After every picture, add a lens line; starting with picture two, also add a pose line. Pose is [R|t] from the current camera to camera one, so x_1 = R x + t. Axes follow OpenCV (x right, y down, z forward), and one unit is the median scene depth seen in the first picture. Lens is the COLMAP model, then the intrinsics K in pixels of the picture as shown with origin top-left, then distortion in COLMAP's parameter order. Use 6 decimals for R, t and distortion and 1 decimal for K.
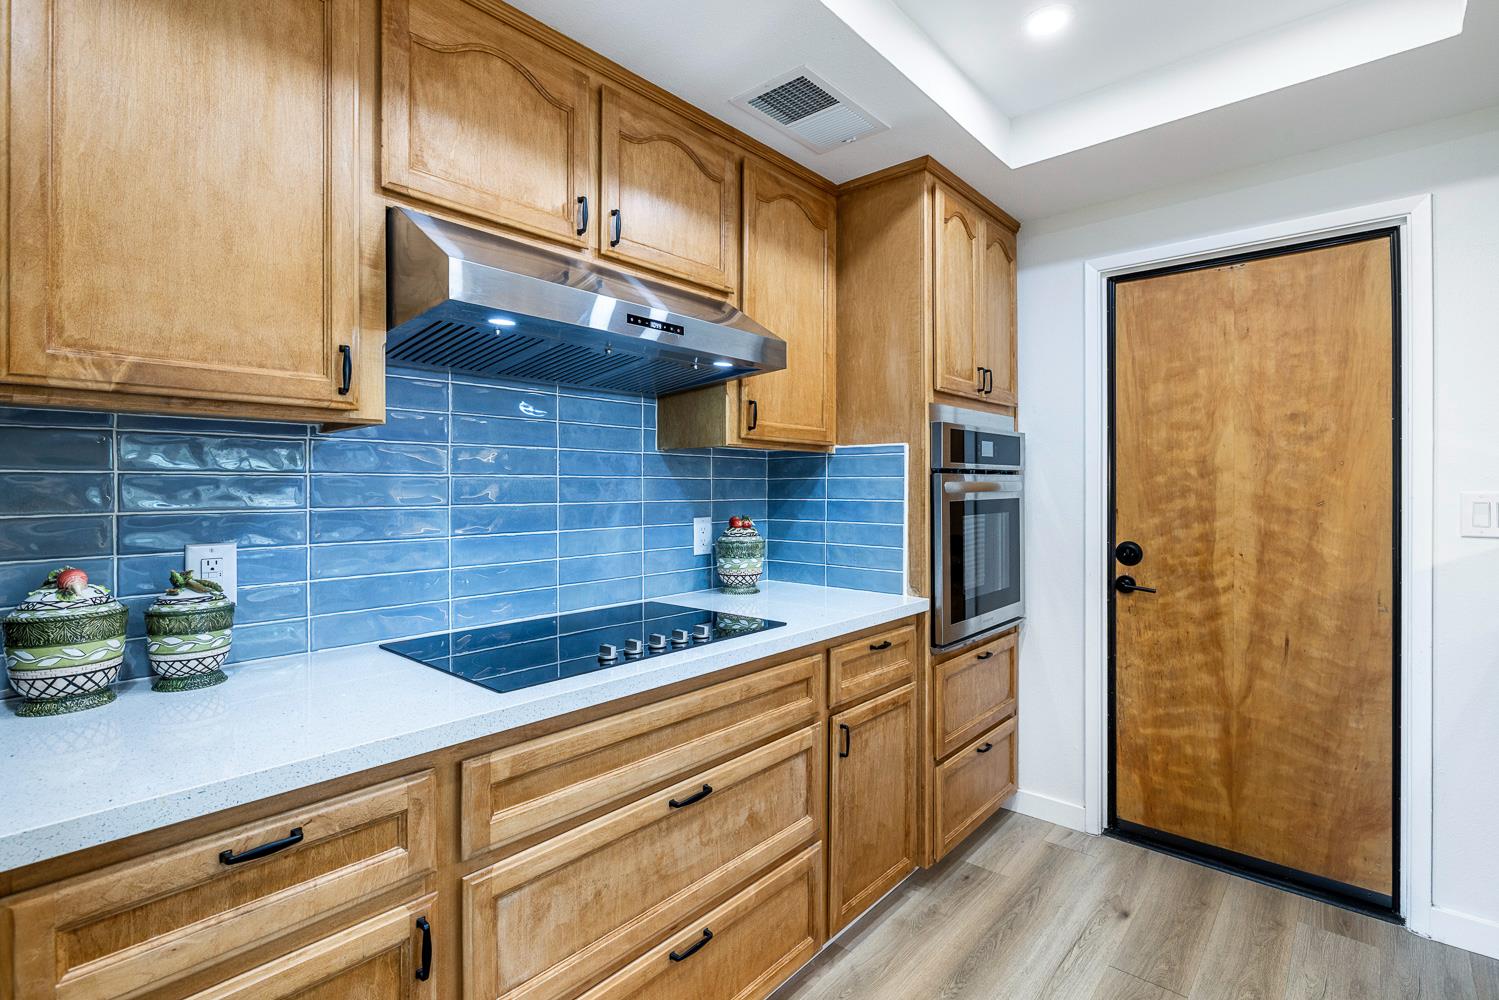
lens RADIAL K [[699.2, 0, 752.4], [0, 699.2, 487.8], [0, 0, 1]] dist [-0.009455, 0.002253]
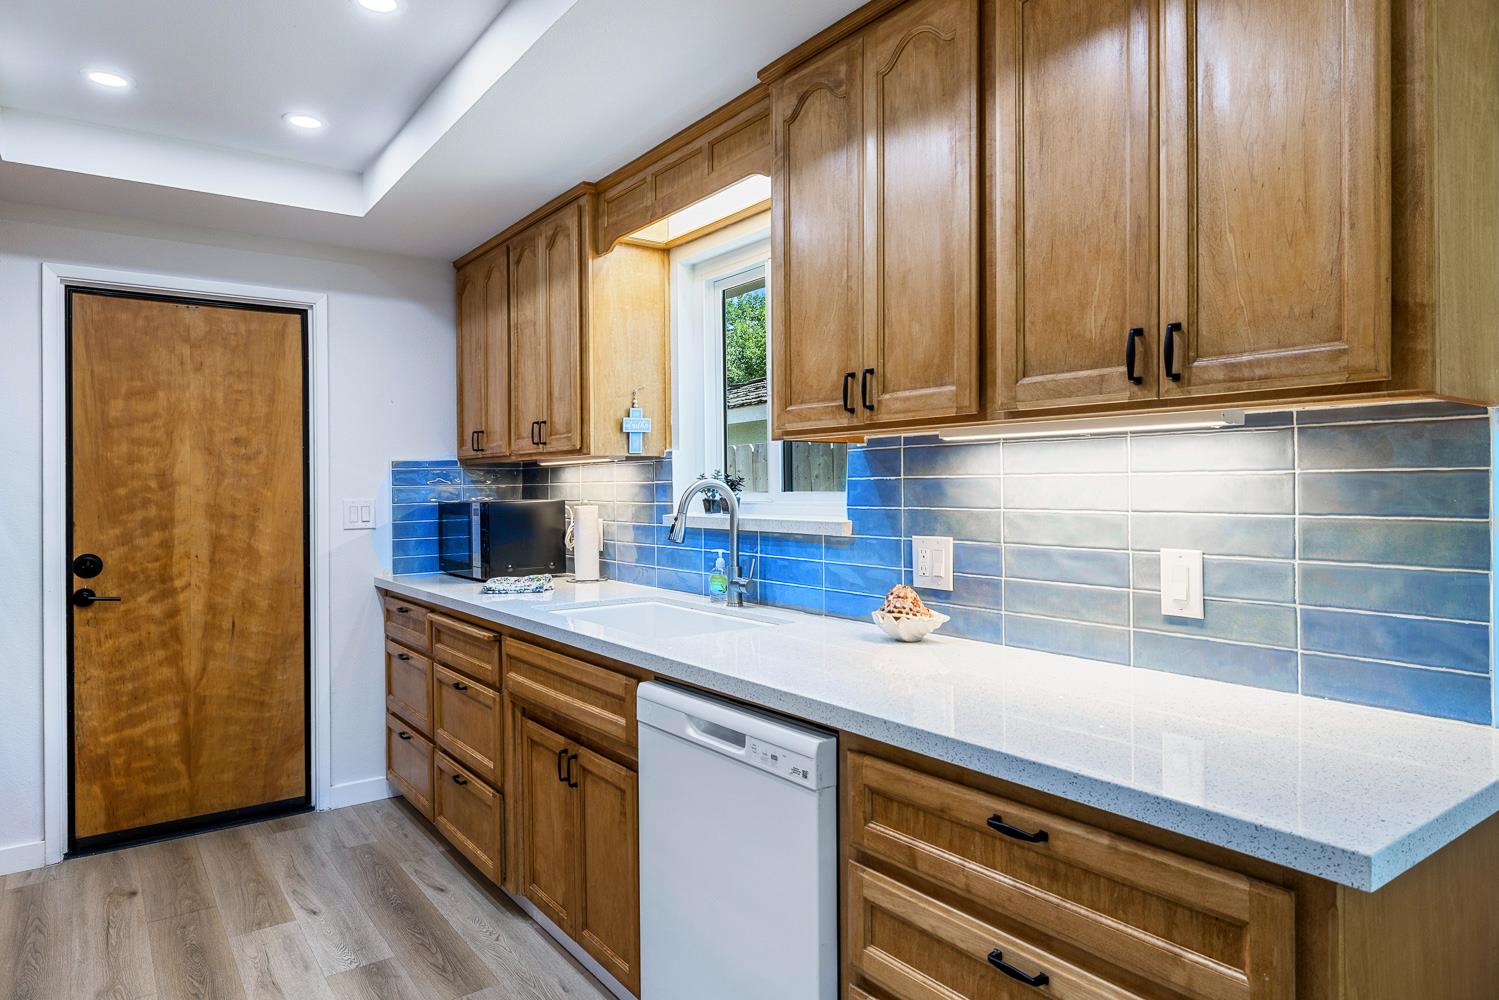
lens RADIAL K [[912.7, 0, 751.8], [0, 912.7, 483.2], [0, 0, 1]] dist [-0.001424, 0.000921]
pose [[0.214301, 0.005604, 0.976752, -0.599391], [0.013176, 0.999876, -0.008628, -0.000407], [-0.976679, 0.014718, 0.214201, -0.235378]]
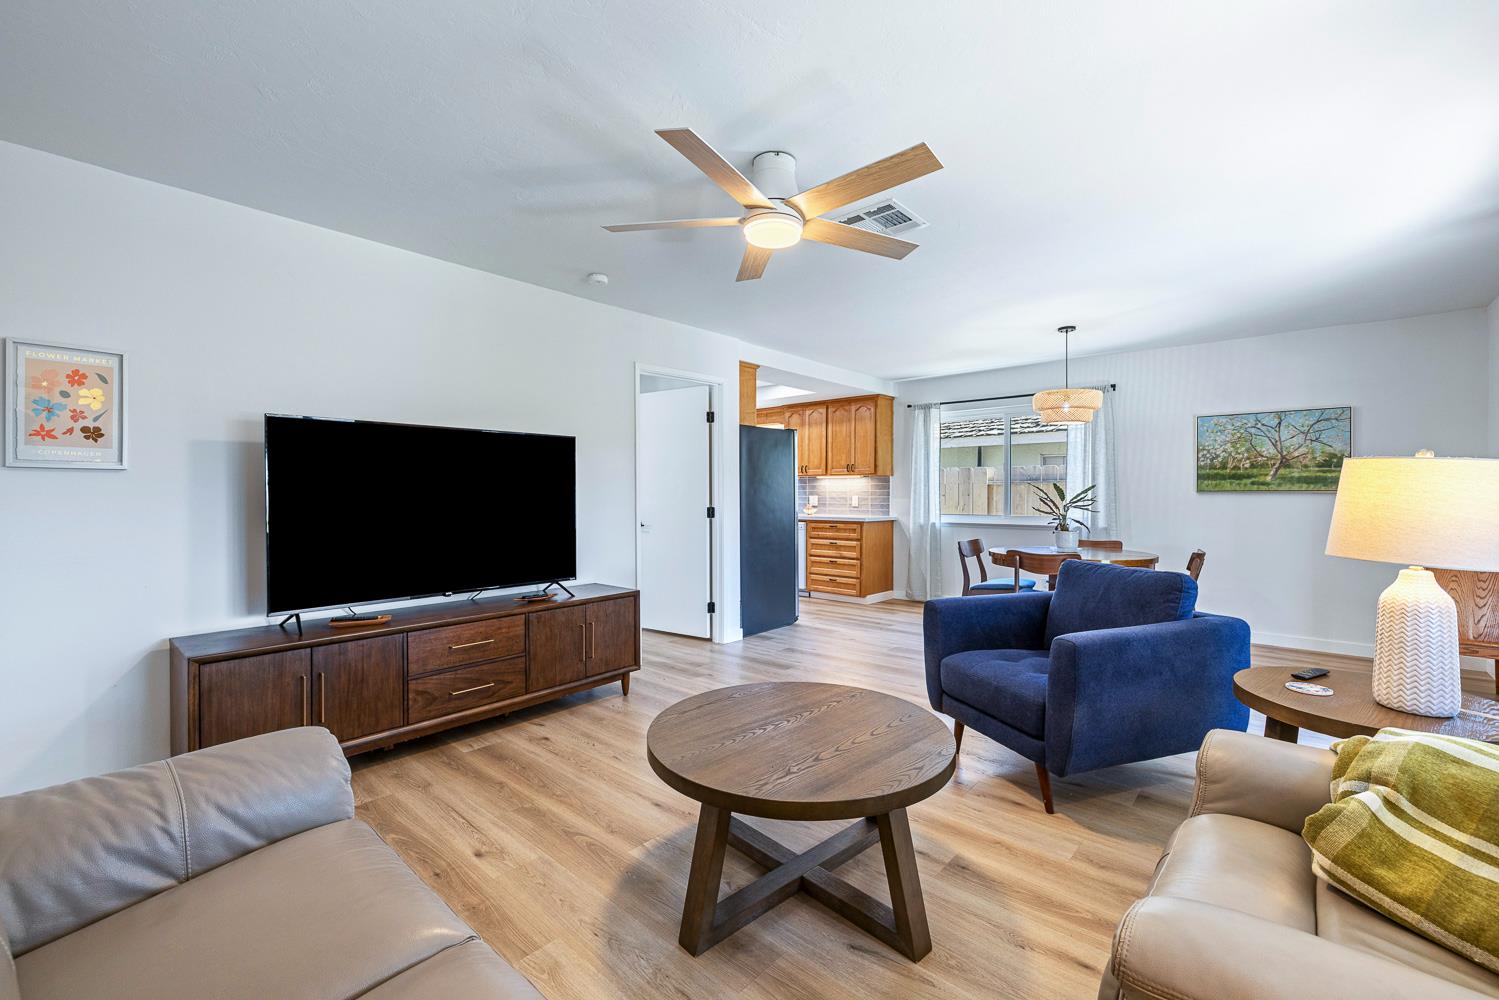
lens RADIAL K [[633.0, 0, 741.8], [0, 633.0, 502.4], [0, 0, 1]] dist [0.000275, 0.000378]
pose [[0.025686, -0.006657, 0.999648, -3.145210], [0.003251, 0.999973, 0.006576, 0.062494], [-0.999665, 0.003081, 0.025707, 0.094167]]
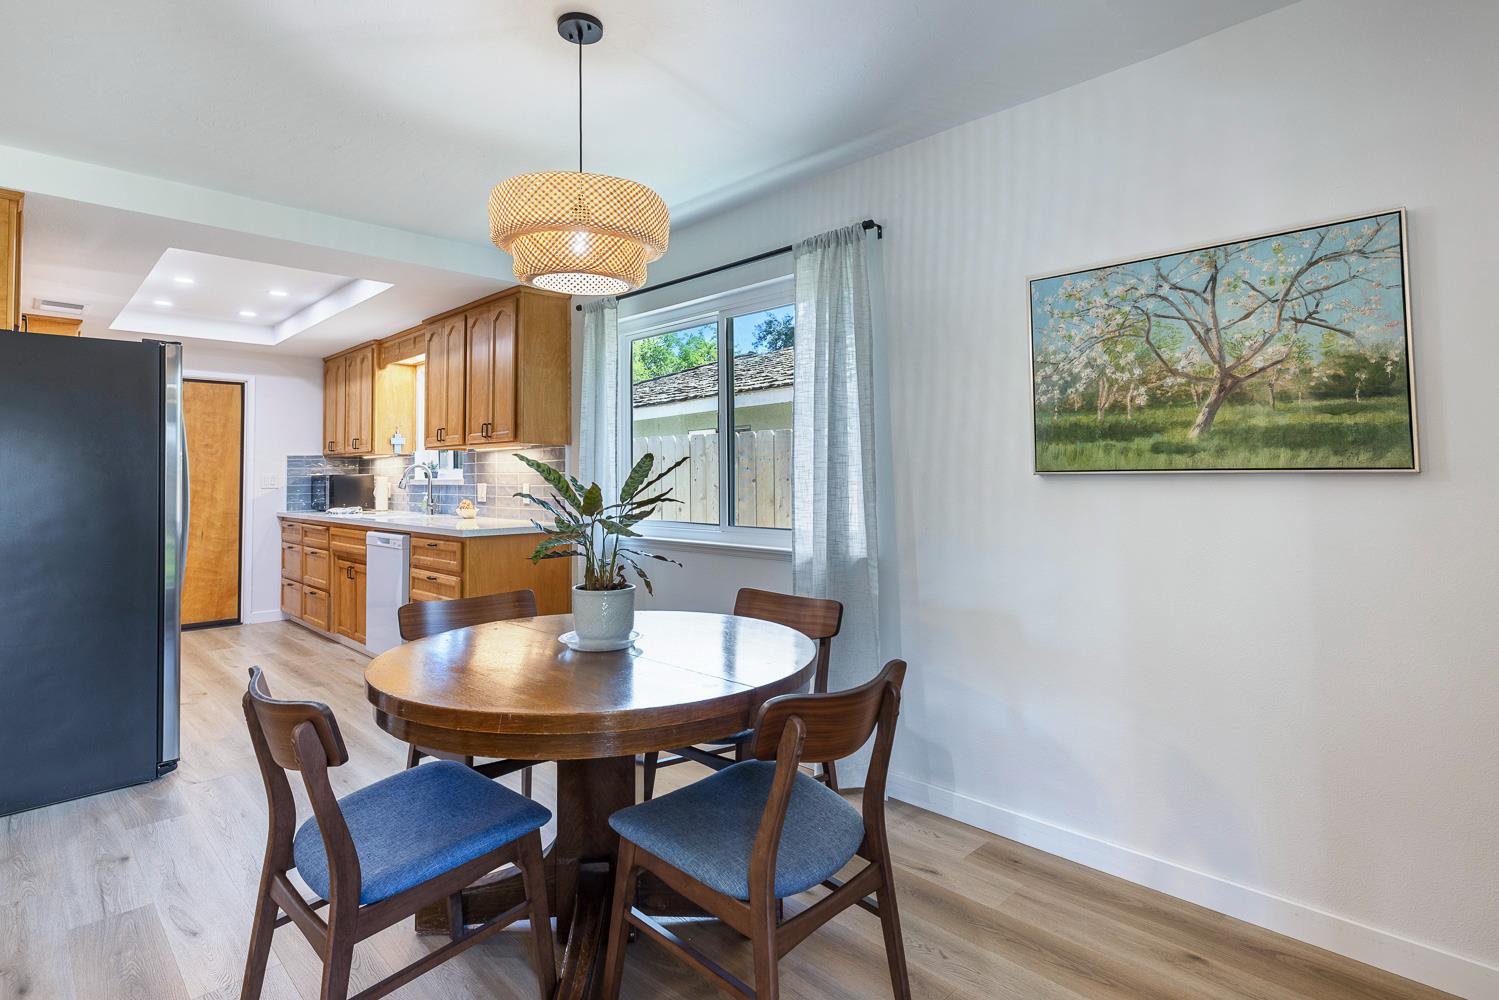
lens RADIAL K [[749.2, 0, 758.1], [0, 749.2, 449.2], [0, 0, 1]] dist [-0.005803, 0.000341]
pose [[0.054219, 0.039955, 0.997729, -1.859395], [0.012210, 0.999098, -0.040674, 0.049215], [-0.998454, 0.014388, 0.053682, -1.183438]]
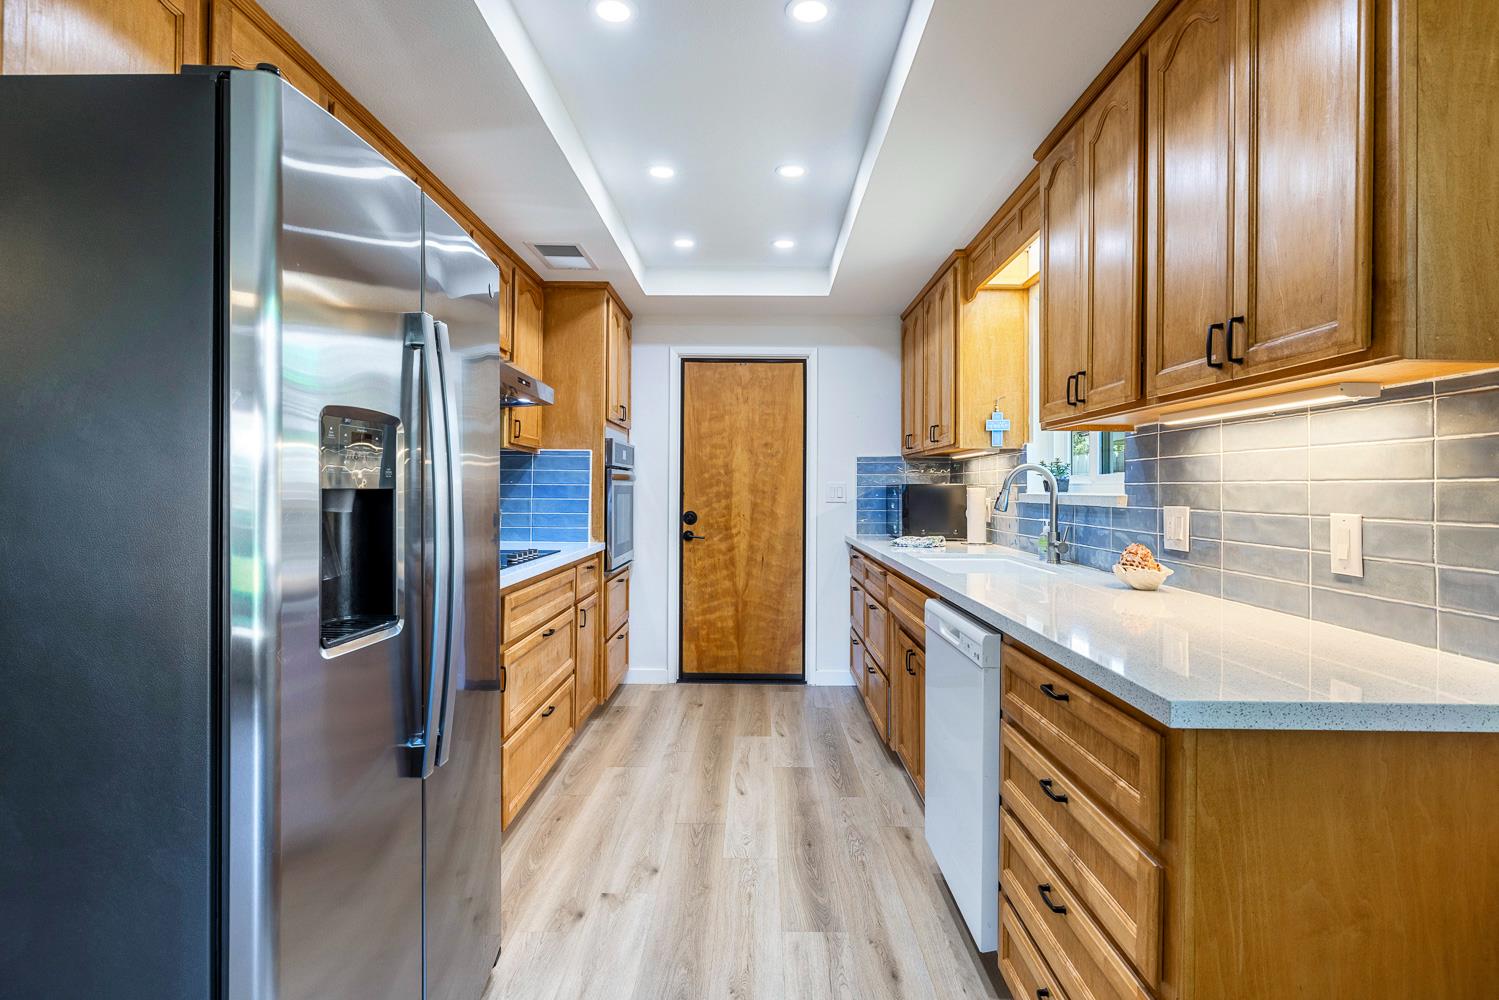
lens RADIAL K [[749.2, 0, 748.8], [0, 749.2, 482.1], [0, 0, 1]] dist [-0.005803, 0.000341]
pose [[0.758301, 0.013969, 0.651755, -0.641630], [-0.005411, 0.999871, -0.015135, 0.036802], [-0.651882, 0.007950, 0.758279, -0.579202]]
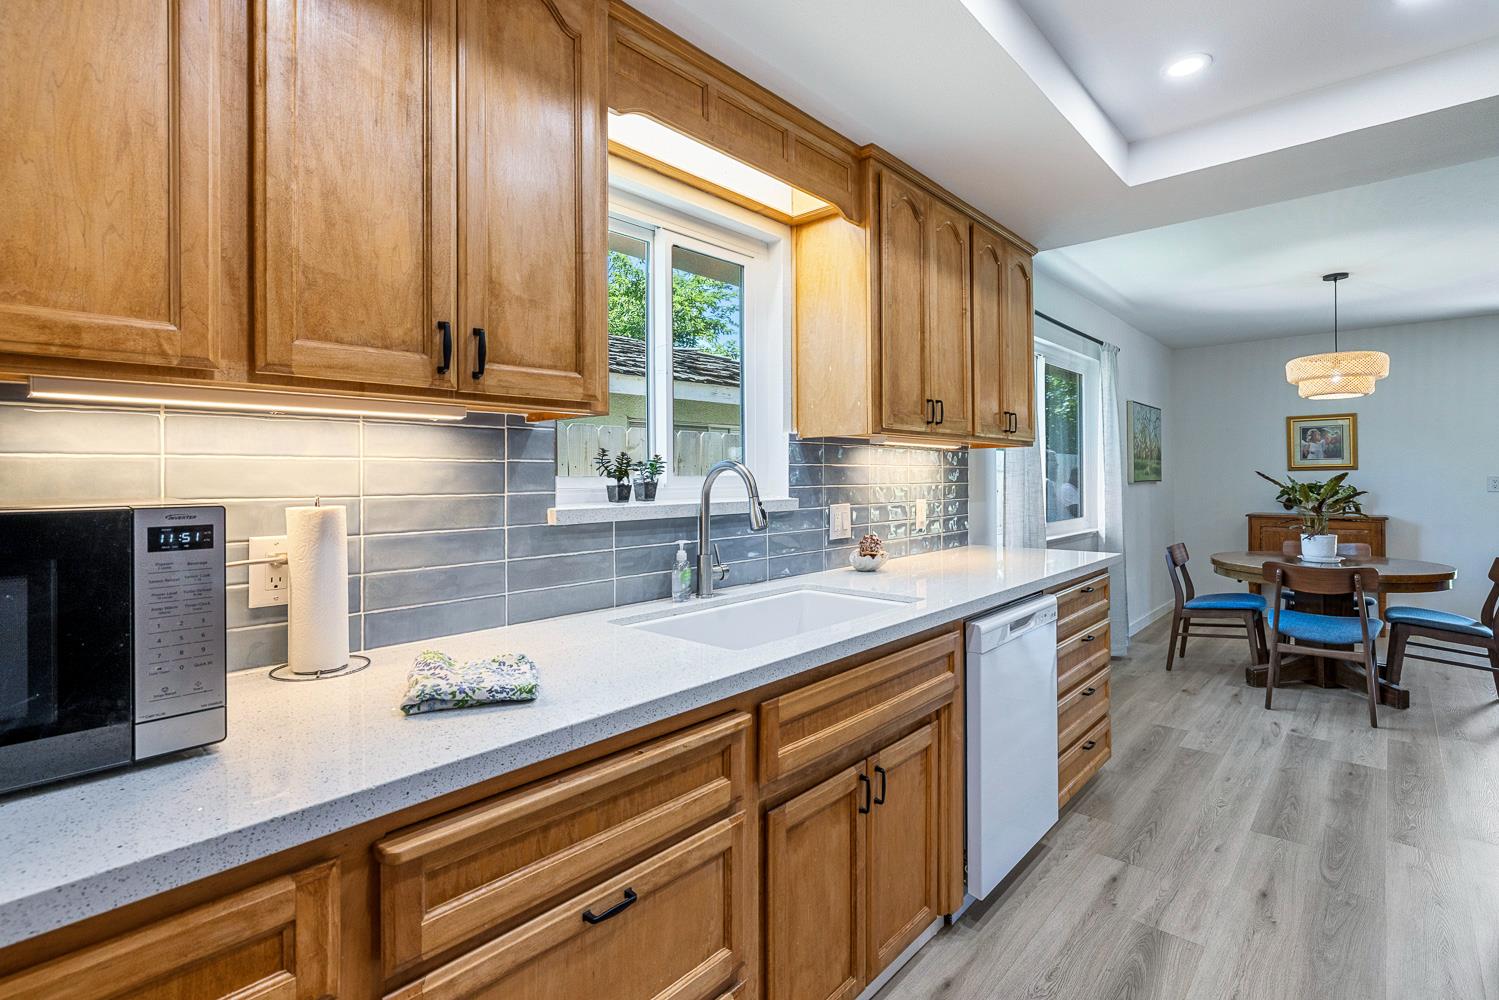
lens RADIAL K [[699.2, 0, 747.1], [0, 699.2, 479.1], [0, 0, 1]] dist [-0.009455, 0.002253]
pose [[-0.999505, 0.008562, 0.030269, 0.501873], [0.008987, 0.999863, 0.013909, -0.007216], [-0.030145, 0.014174, -0.999445, 0.920115]]
